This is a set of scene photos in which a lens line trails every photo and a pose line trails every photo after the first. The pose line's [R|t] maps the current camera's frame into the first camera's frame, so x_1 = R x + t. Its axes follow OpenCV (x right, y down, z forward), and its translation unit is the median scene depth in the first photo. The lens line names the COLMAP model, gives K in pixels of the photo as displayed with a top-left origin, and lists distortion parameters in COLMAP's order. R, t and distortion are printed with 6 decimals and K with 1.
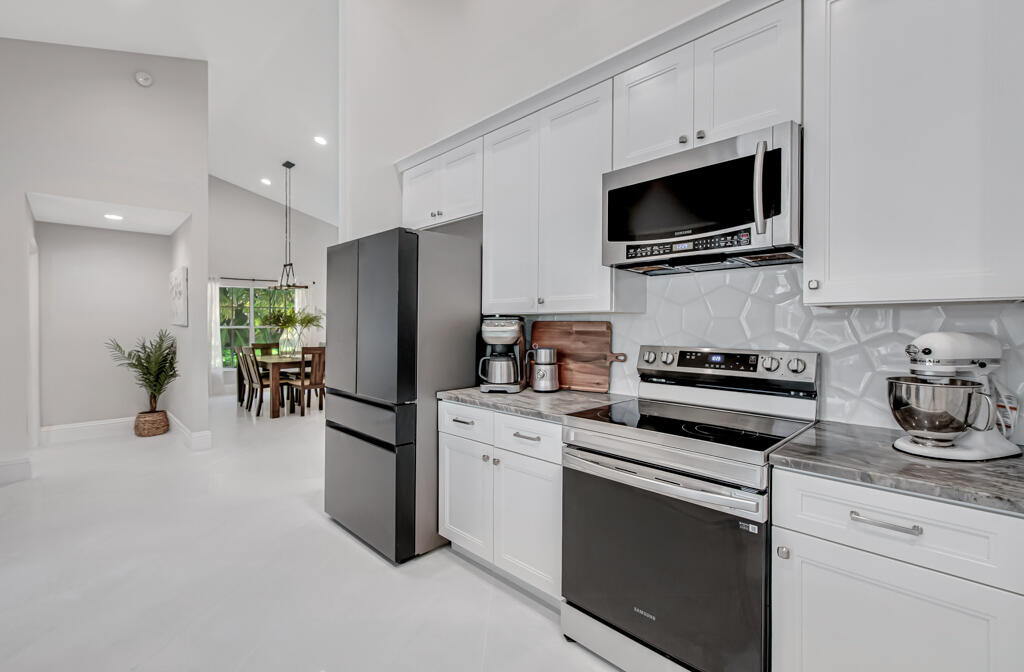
lens RADIAL K [[439.5, 0, 510.8], [0, 439.5, 333.1], [0, 0, 1]] dist [-0.002633, -0.001284]
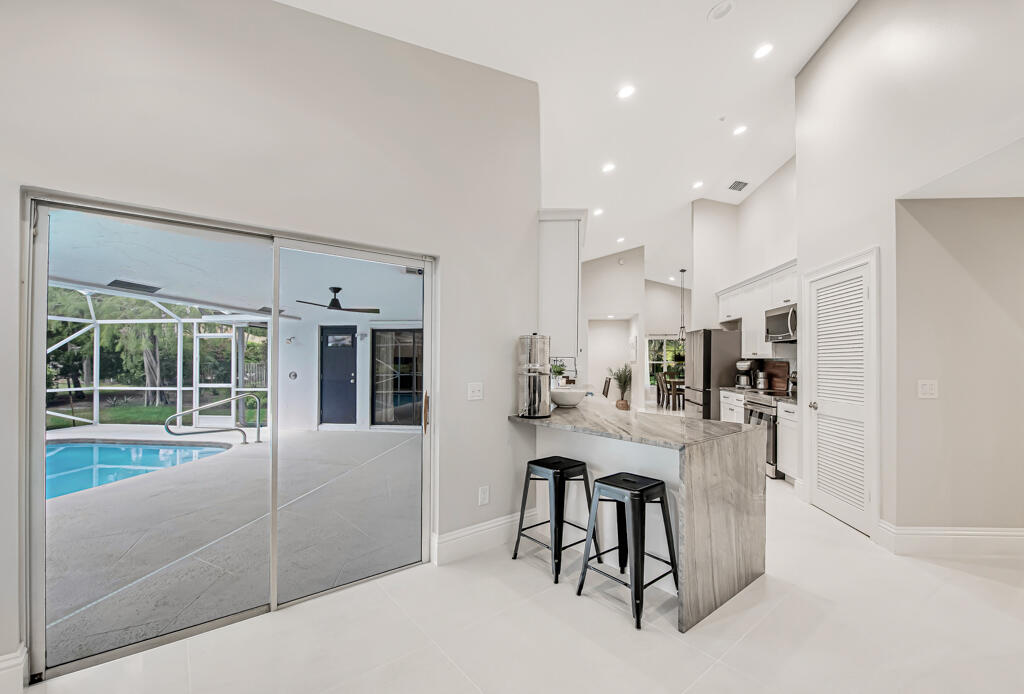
lens RADIAL K [[421.1, 0, 516.4], [0, 421.1, 356.6], [0, 0, 1]] dist [-0.024016, 0.001612]
pose [[0.631748, -0.005810, -0.775152, 0.462086], [-0.013662, 0.999733, -0.018628, 0.004146], [0.775054, 0.022358, 0.631500, -0.711745]]
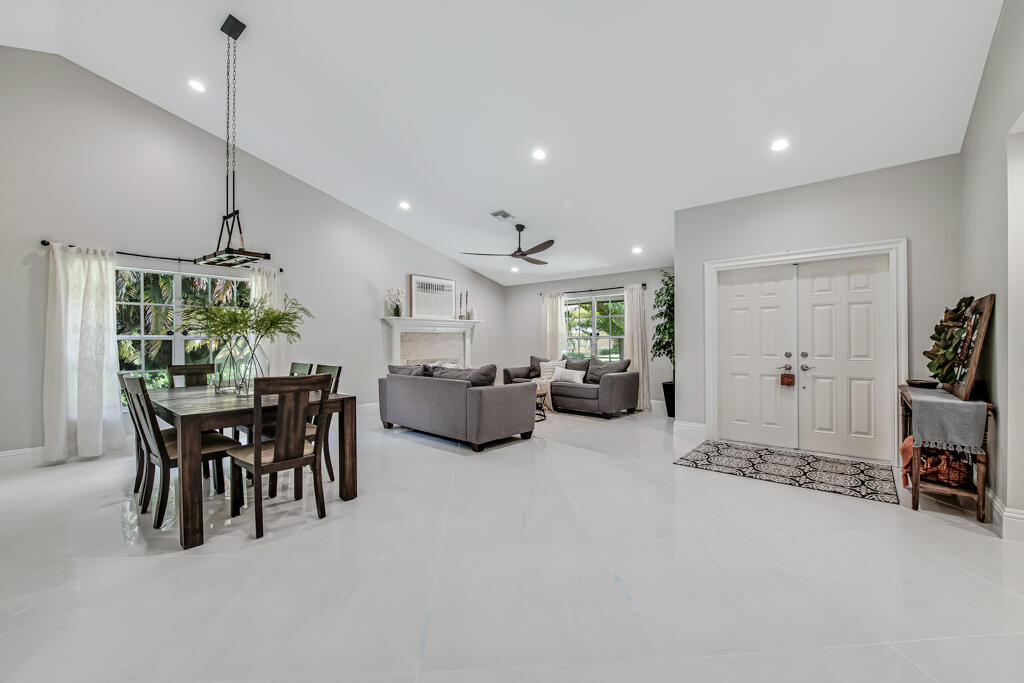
lens RADIAL K [[460.9, 0, 513.1], [0, 460.9, 346.0], [0, 0, 1]] dist [-0.000085, -0.000844]
pose [[0.998848, -0.002890, 0.047900, -0.238758], [0.003128, 0.999983, -0.004909, 0.003719], [-0.047885, 0.005053, 0.998840, 0.523845]]
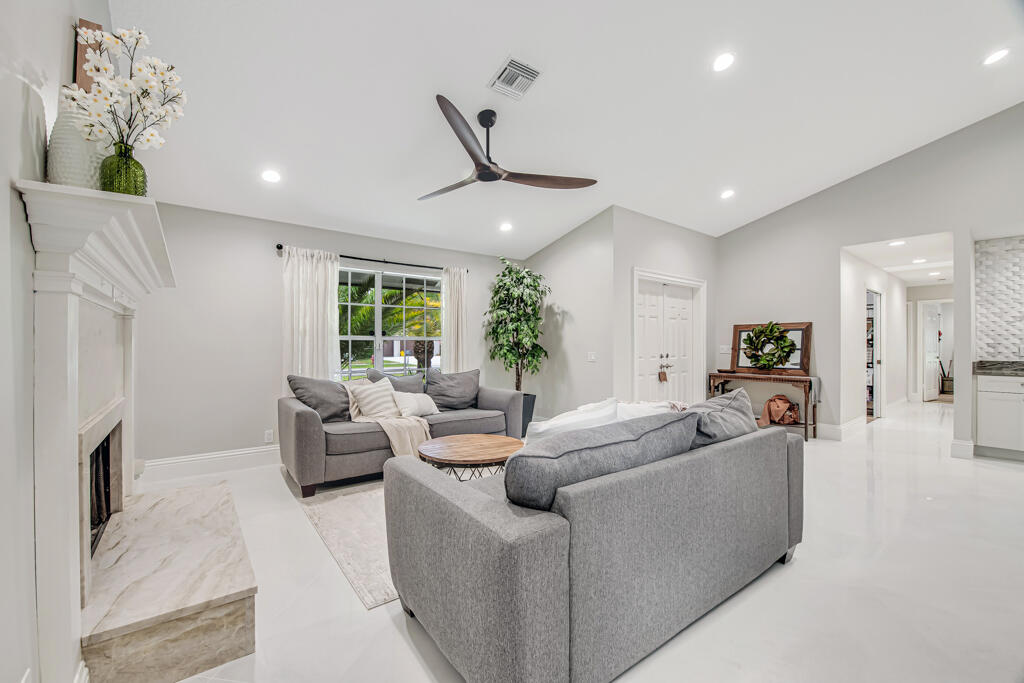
lens RADIAL K [[416.0, 0, 503.5], [0, 416.0, 341.9], [0, 0, 1]] dist [0.000076, -0.000068]
pose [[0.127347, 0.003598, 0.991852, -0.577365], [0.012549, 0.999908, -0.005239, -0.010783], [-0.991779, 0.013113, 0.127290, 1.337671]]
